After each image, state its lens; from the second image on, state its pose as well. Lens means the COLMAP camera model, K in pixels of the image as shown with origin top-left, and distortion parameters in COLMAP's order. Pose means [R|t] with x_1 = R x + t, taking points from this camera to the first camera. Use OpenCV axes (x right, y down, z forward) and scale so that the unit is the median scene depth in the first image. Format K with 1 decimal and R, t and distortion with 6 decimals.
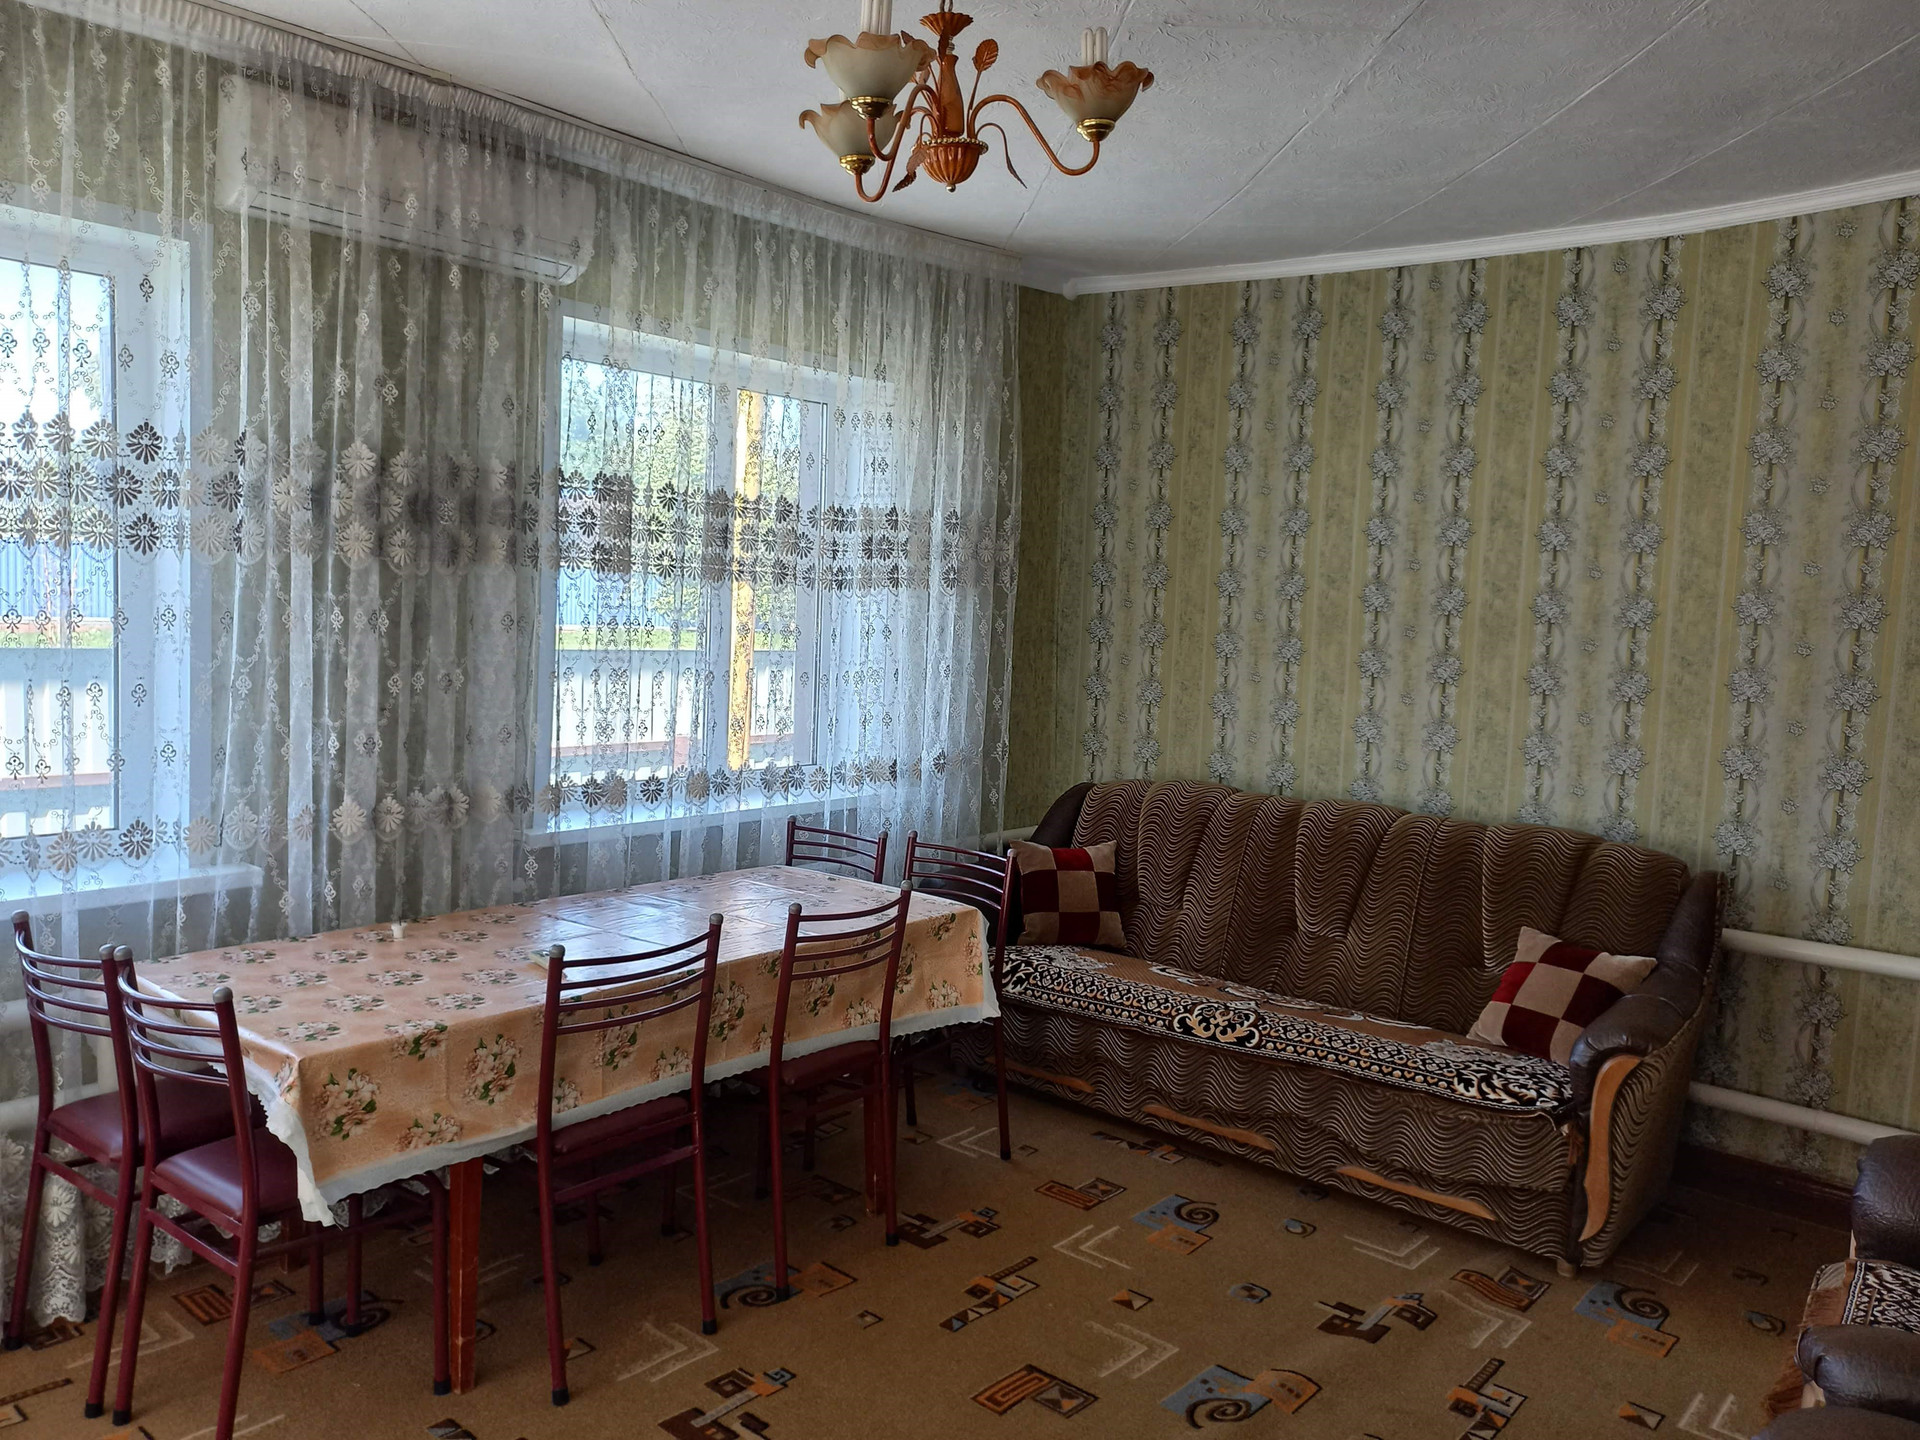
lens RADIAL K [[1432.2, 0, 971.8], [0, 1432.2, 717.4], [0, 0, 1]] dist [0.074545, -0.061397]
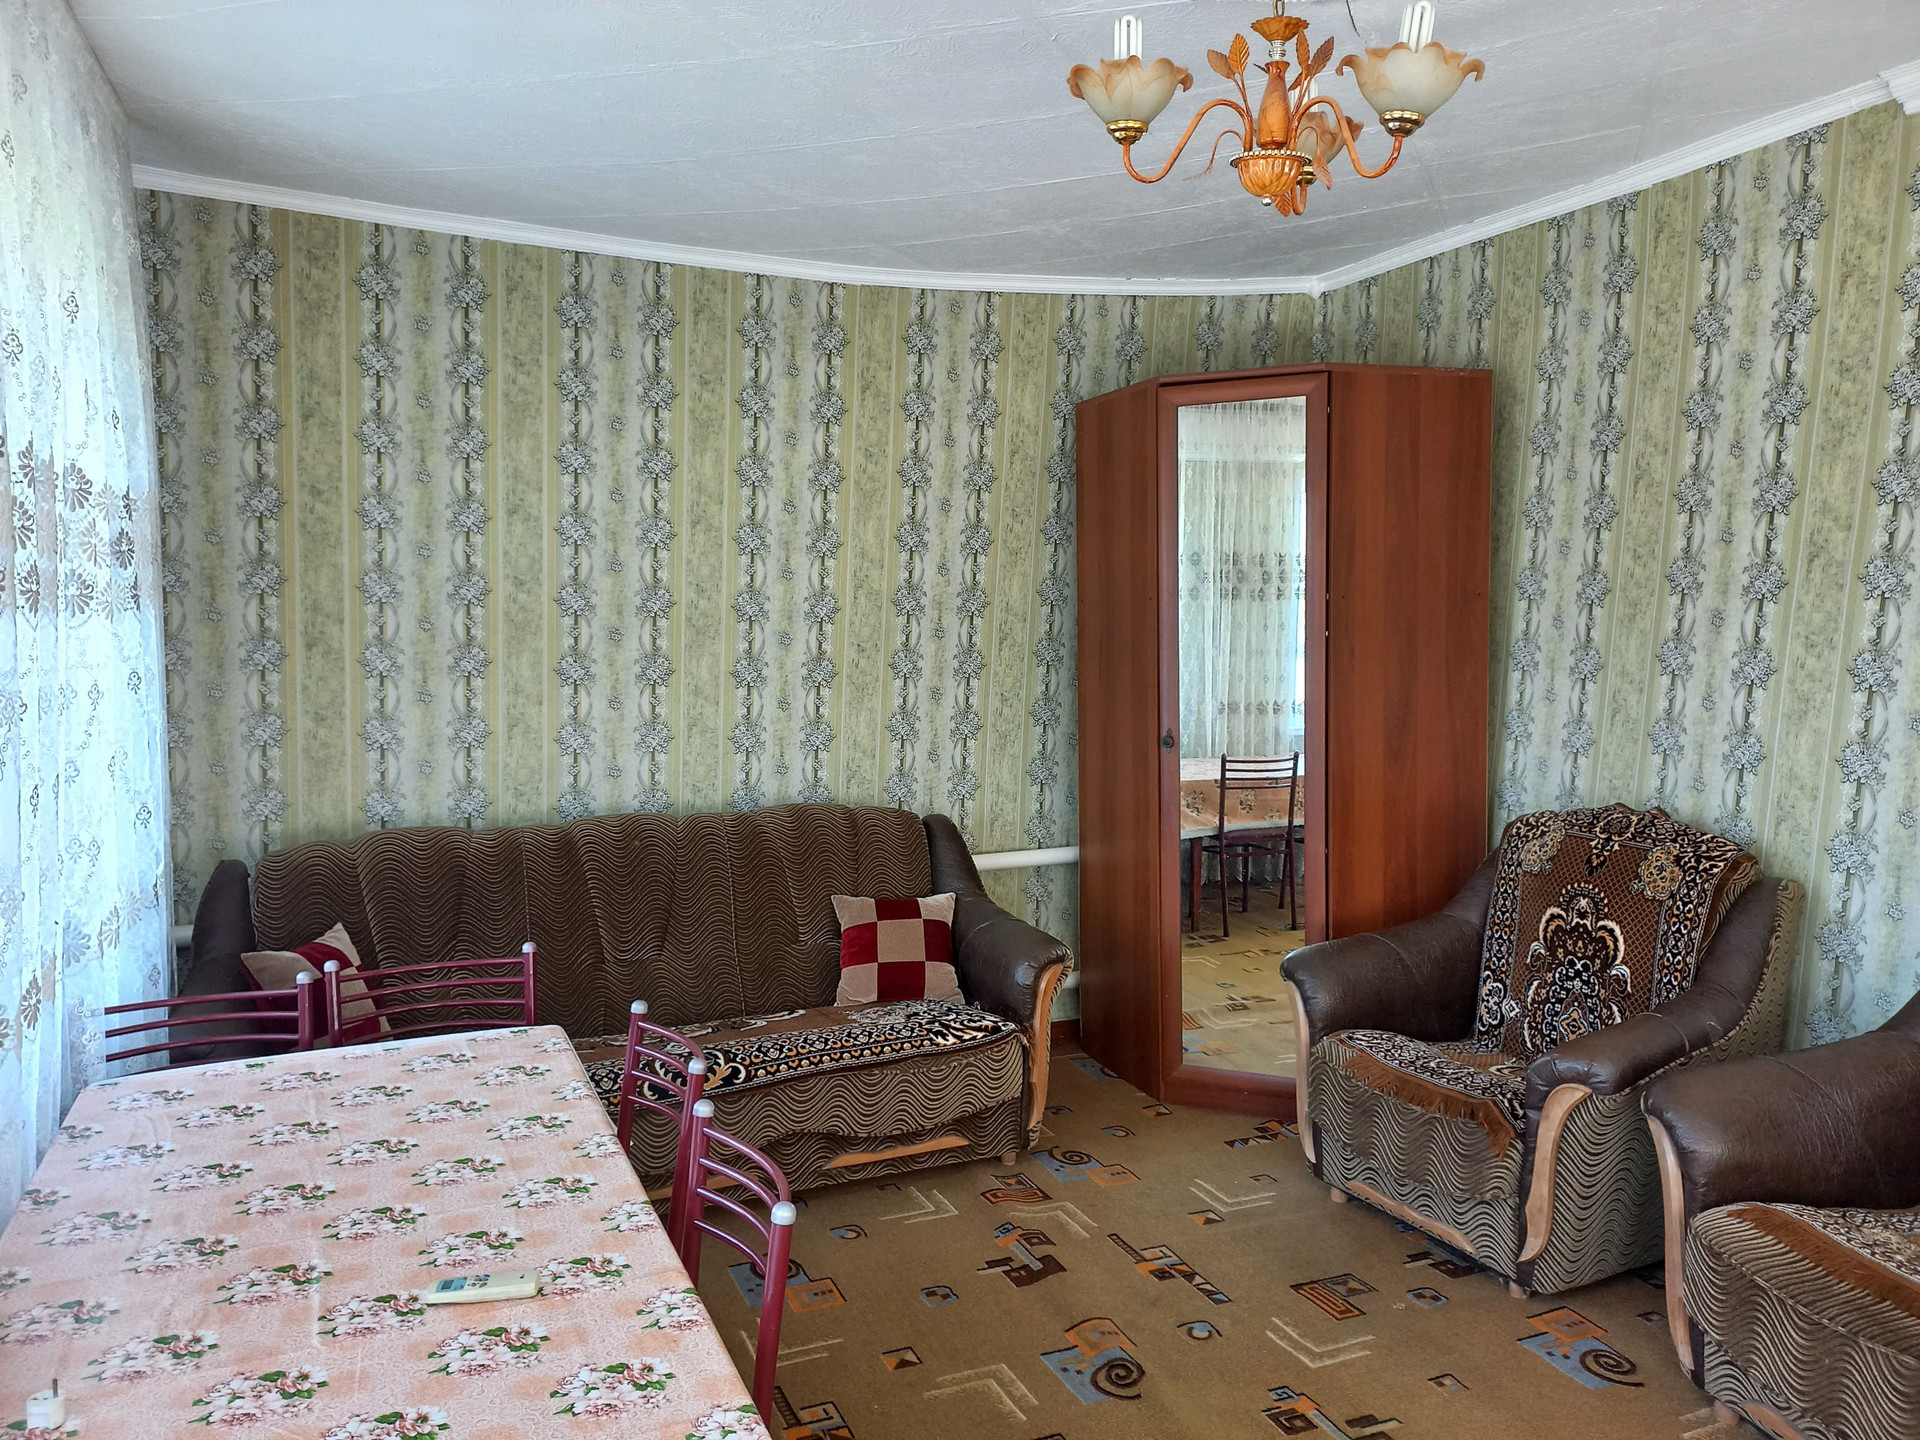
lens RADIAL K [[1432.2, 0, 945.8], [0, 1432.2, 716.5], [0, 0, 1]] dist [0.074545, -0.061397]
pose [[0.433984, -0.109121, 0.894287, -0.549010], [0.090724, 0.992885, 0.077125, -0.068527], [-0.896341, 0.047662, 0.440797, 0.433865]]
